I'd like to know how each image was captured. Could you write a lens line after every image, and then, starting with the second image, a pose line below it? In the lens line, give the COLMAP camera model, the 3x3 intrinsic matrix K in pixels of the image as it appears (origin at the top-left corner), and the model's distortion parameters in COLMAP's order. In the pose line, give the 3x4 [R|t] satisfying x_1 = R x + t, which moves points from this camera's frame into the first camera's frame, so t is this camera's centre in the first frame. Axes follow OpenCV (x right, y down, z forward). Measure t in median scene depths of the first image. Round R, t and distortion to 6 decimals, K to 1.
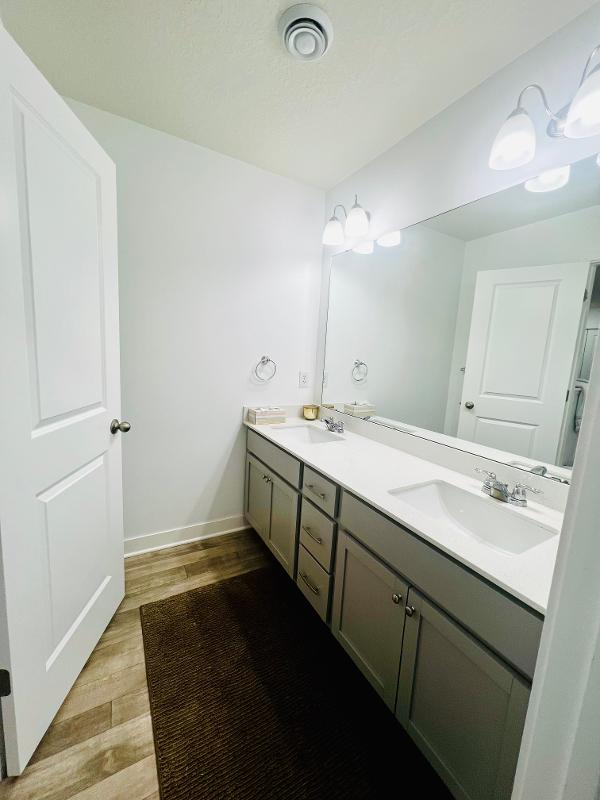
lens RADIAL K [[317.8, 0, 301.6], [0, 317.8, 398.8], [0, 0, 1]] dist [0.000358, -0.000119]
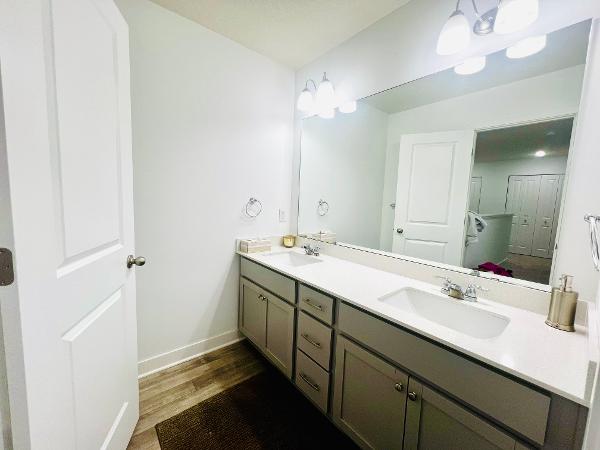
lens RADIAL K [[238.4, 0, 298.7], [0, 238.4, 224.6], [0, 0, 1]] dist [0.000358, -0.000119]
pose [[0.985614, -0.037498, 0.164799, -0.123683], [0.042840, 0.998662, -0.028980, 0.007822], [-0.163491, 0.035623, 0.985901, 0.079743]]
